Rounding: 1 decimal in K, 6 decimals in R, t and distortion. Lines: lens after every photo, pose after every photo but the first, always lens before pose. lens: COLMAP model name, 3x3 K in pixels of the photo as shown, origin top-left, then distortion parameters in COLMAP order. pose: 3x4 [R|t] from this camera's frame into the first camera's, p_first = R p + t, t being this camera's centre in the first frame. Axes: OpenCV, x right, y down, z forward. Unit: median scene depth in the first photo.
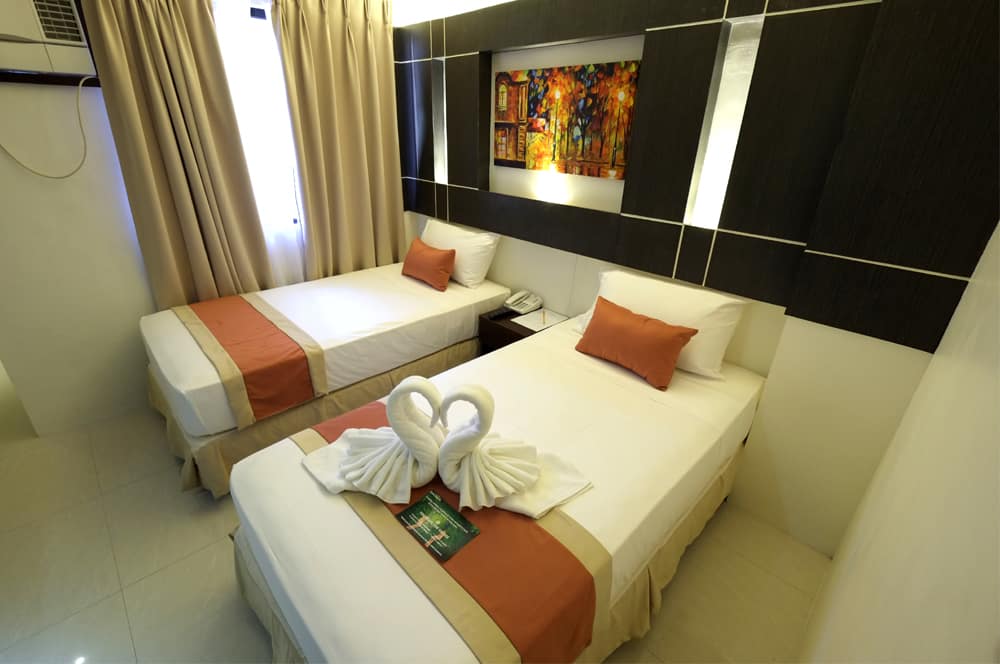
lens RADIAL K [[455.9, 0, 490.4], [0, 455.9, 329.2], [0, 0, 1]] dist [0.000465, 0.000292]
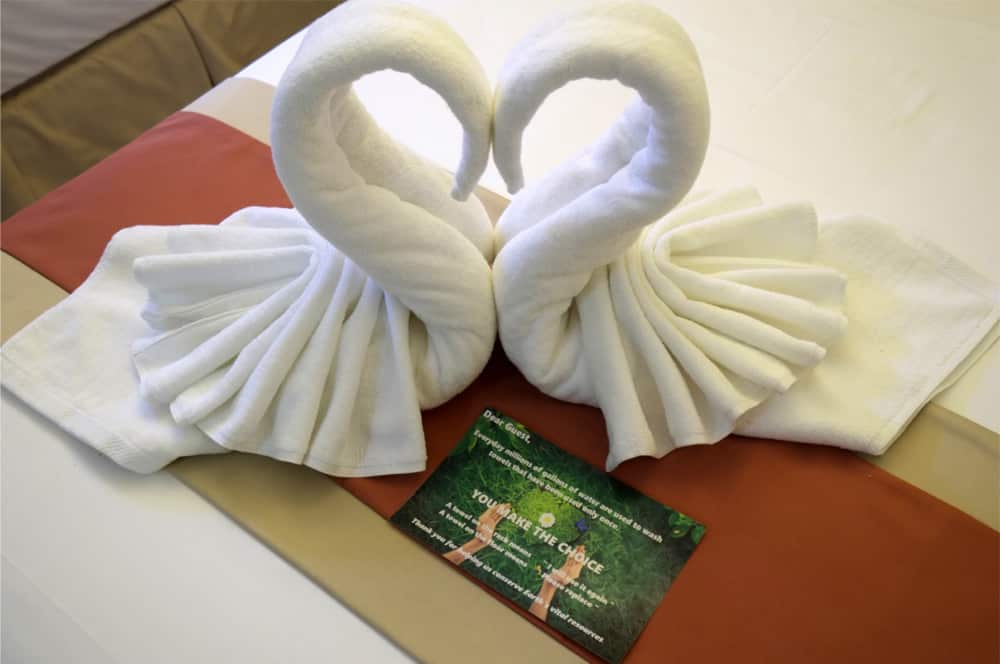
lens RADIAL K [[1044.5, 0, 500.7], [0, 1044.5, 328.4], [0, 0, 1]] dist [0.018548, 0.000000]
pose [[0.986281, -0.148662, 0.071756, -0.163437], [0.106095, 0.903894, 0.414390, 0.038296], [-0.126463, -0.401092, 0.907266, 0.432530]]
